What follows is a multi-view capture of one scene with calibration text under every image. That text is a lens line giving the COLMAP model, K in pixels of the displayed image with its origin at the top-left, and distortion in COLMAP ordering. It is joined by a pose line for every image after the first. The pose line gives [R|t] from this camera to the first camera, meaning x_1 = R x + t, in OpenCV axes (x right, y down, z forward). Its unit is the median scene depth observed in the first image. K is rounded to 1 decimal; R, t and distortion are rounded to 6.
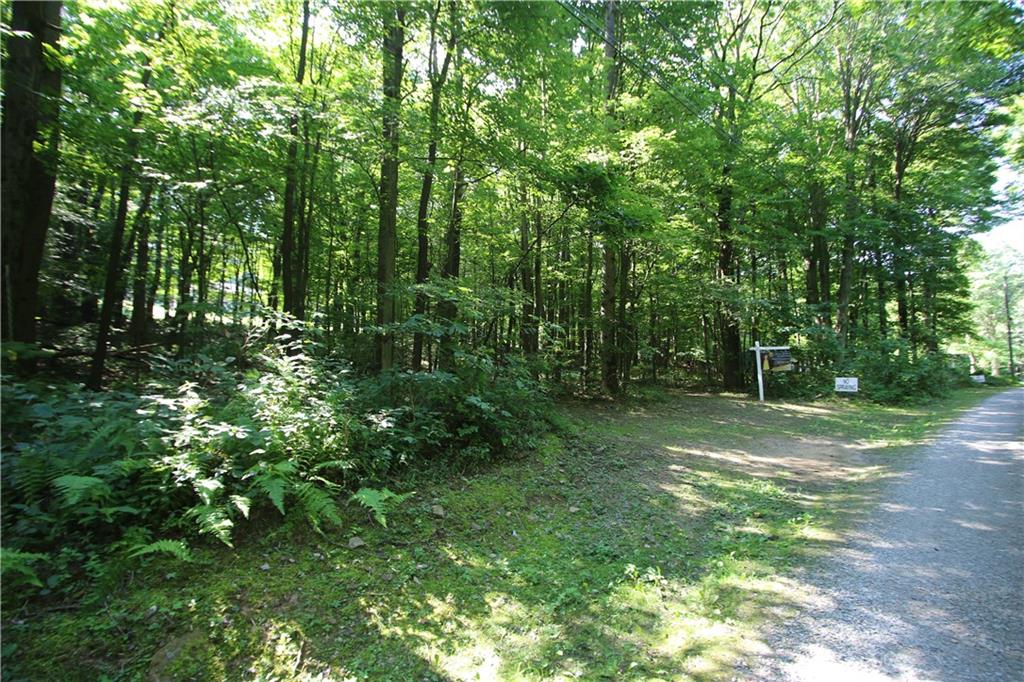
lens RADIAL K [[469.9, 0, 511.3], [0, 469.9, 343.0], [0, 0, 1]] dist [-0.001753, 0.000342]
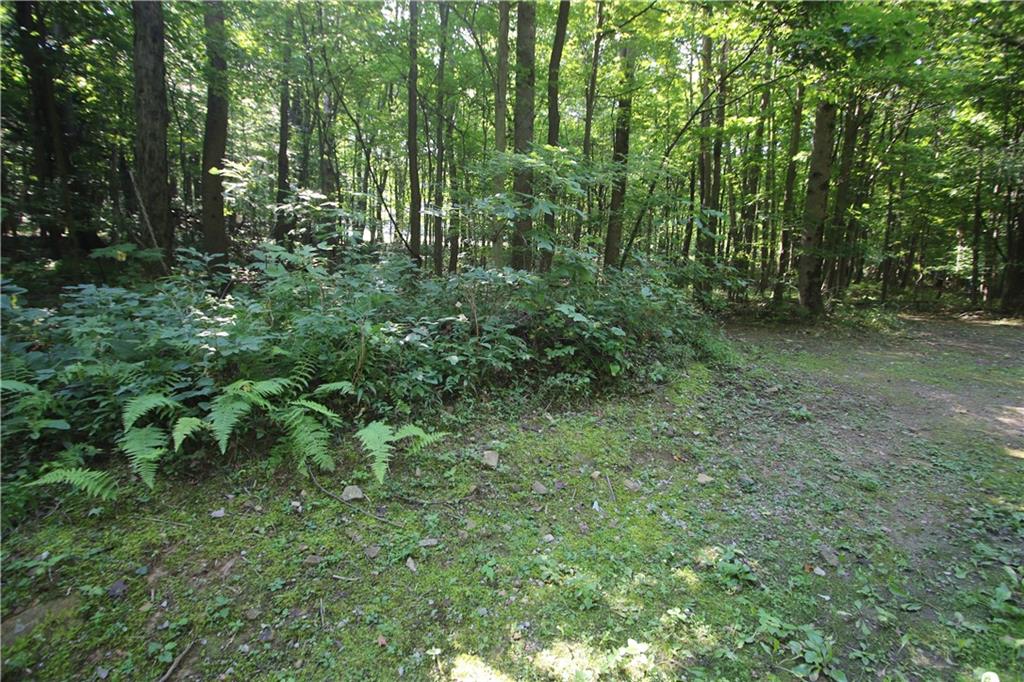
lens RADIAL K [[469.9, 0, 513.3], [0, 469.9, 340.1], [0, 0, 1]] dist [-0.001753, 0.000342]
pose [[0.929882, 0.055875, -0.363589, 0.111057], [0.007480, 0.985321, 0.170548, 0.043956], [0.367781, -0.161309, 0.915815, 0.316767]]
